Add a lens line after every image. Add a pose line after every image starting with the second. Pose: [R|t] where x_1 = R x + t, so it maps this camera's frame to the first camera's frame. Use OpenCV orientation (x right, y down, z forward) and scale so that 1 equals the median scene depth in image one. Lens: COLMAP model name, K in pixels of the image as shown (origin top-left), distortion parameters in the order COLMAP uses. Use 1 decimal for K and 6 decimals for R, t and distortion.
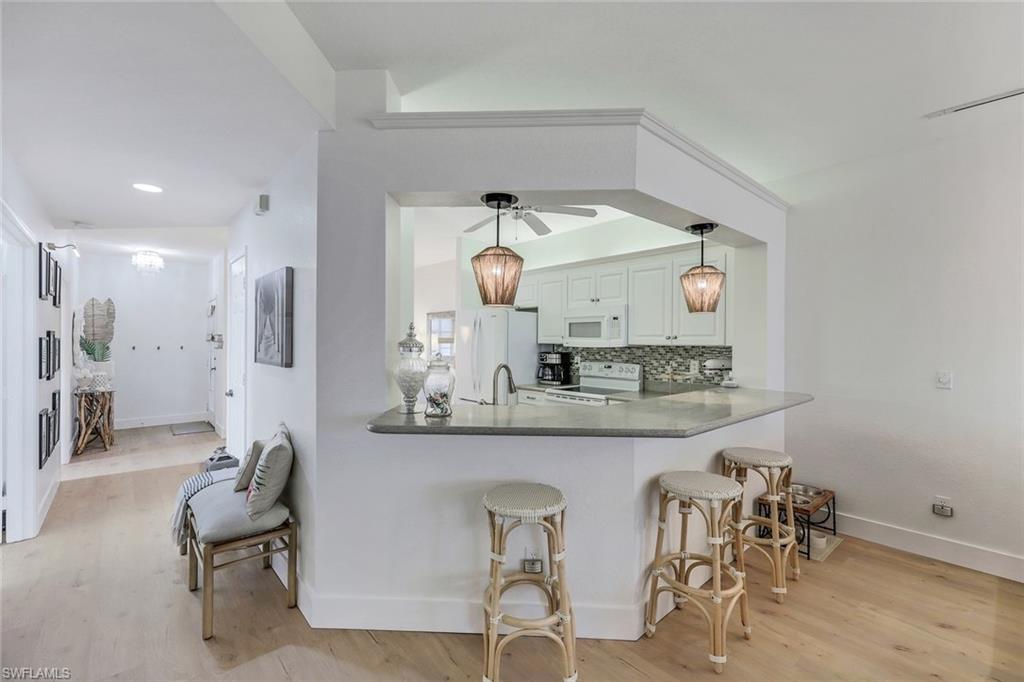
lens RADIAL K [[442.9, 0, 512.0], [0, 442.9, 341.0], [0, 0, 1]] dist [-0.000708, -0.000049]
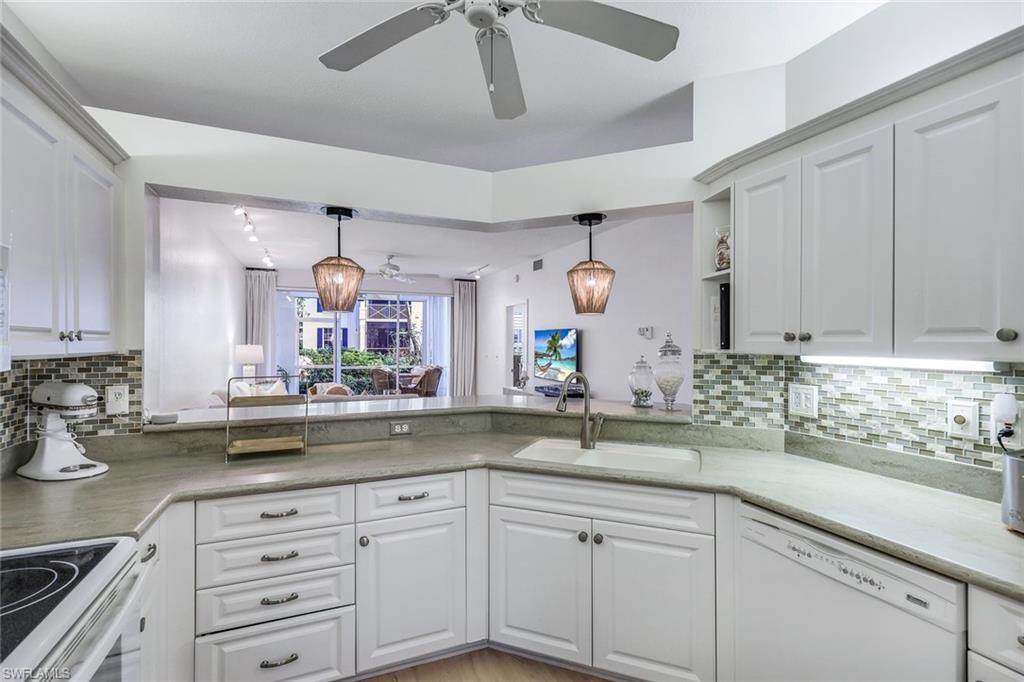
lens RADIAL K [[442.9, 0, 512.0], [0, 442.9, 341.0], [0, 0, 1]] dist [-0.000708, -0.000049]
pose [[-0.942424, -0.002195, 0.334413, -0.116901], [-0.001810, 0.999997, 0.001460, -0.004656], [-0.334415, 0.000771, -0.942425, 1.113758]]
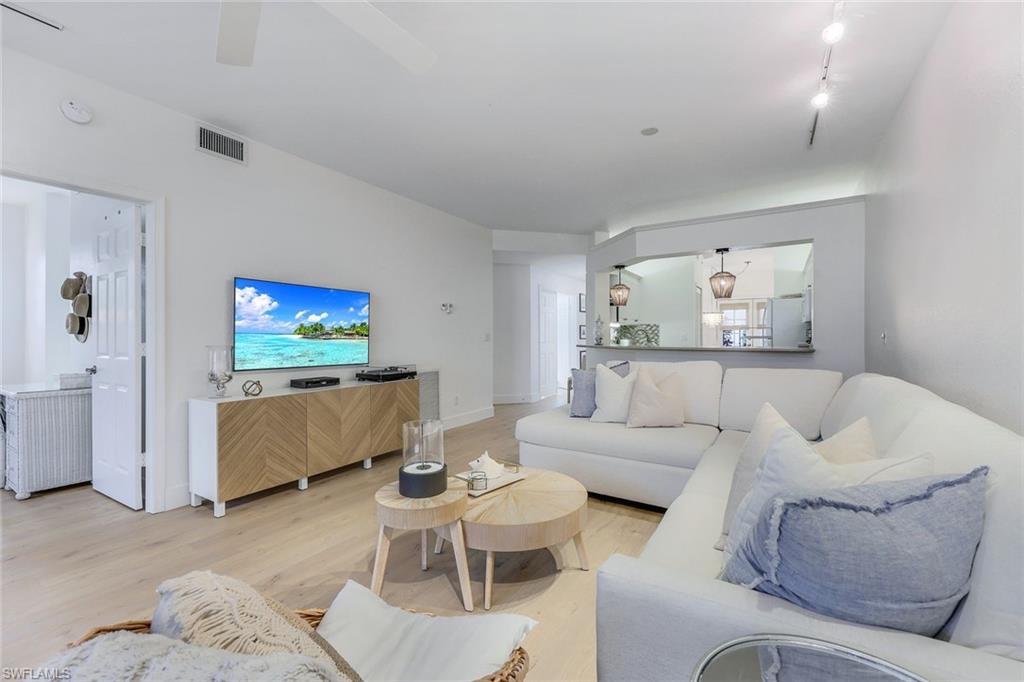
lens RADIAL K [[423.1, 0, 512.0], [0, 423.1, 341.0], [0, 0, 1]] dist [-0.000101, -0.000039]
pose [[0.265529, 0.007818, -0.964071, 1.186135], [0.000039, 0.999967, 0.008120, 0.058024], [0.964103, -0.002194, 0.265520, -0.164327]]
